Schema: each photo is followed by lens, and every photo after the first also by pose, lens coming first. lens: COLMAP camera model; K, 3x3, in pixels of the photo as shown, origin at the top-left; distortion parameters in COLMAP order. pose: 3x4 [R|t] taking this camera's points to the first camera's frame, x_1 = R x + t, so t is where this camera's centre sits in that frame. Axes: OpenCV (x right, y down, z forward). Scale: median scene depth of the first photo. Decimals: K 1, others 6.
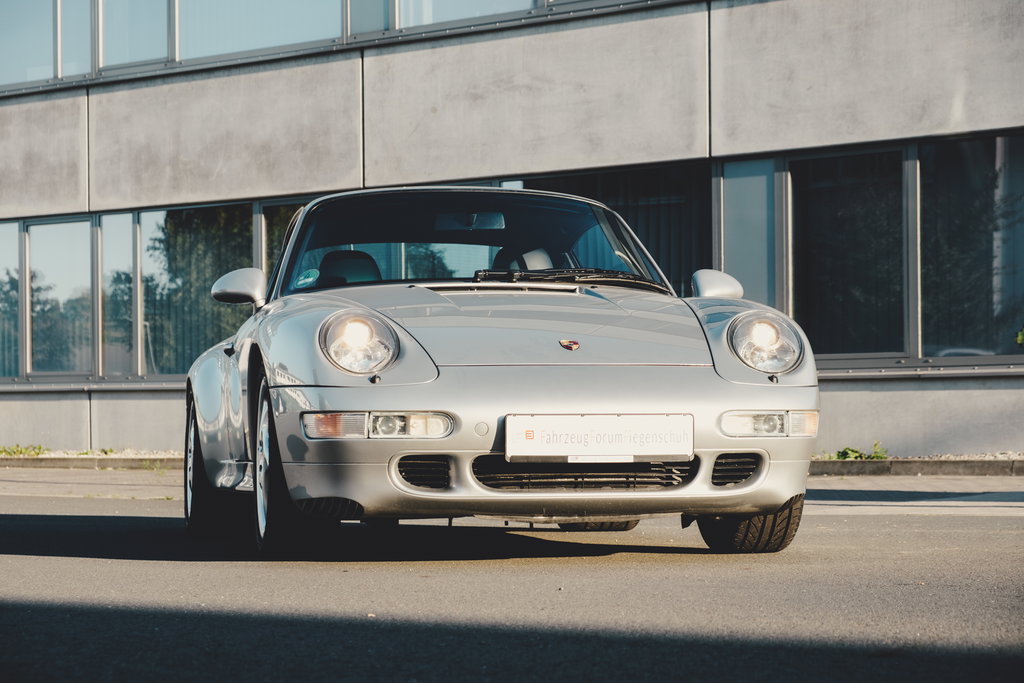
lens RADIAL K [[2415.2, 0, 512.0], [0, 2415.2, 341.5], [0, 0, 1]] dist [0.020307, 0.405759]
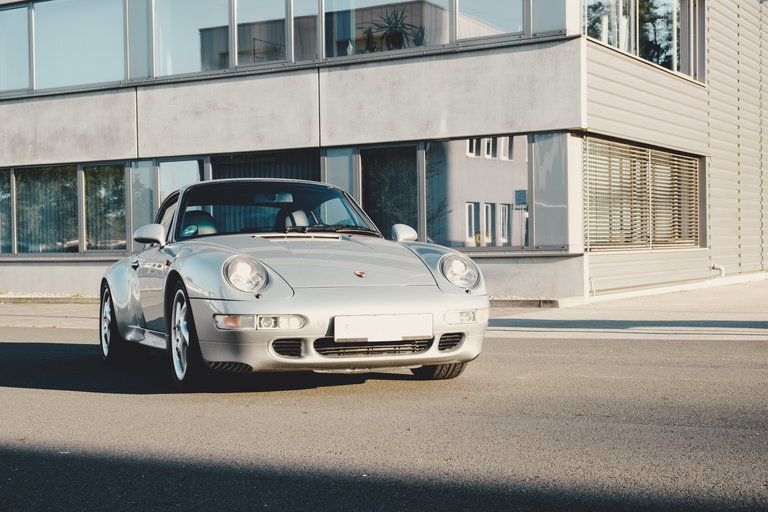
lens RADIAL K [[1128.9, 0, 384.0], [0, 1128.9, 256.0], [0, 0, 1]] dist [0.029018, 0.022853]
pose [[0.979651, -0.005334, 0.200638, -0.111843], [-0.001557, 0.999415, 0.034171, -0.035927], [-0.200703, -0.033788, 0.979069, 0.138009]]
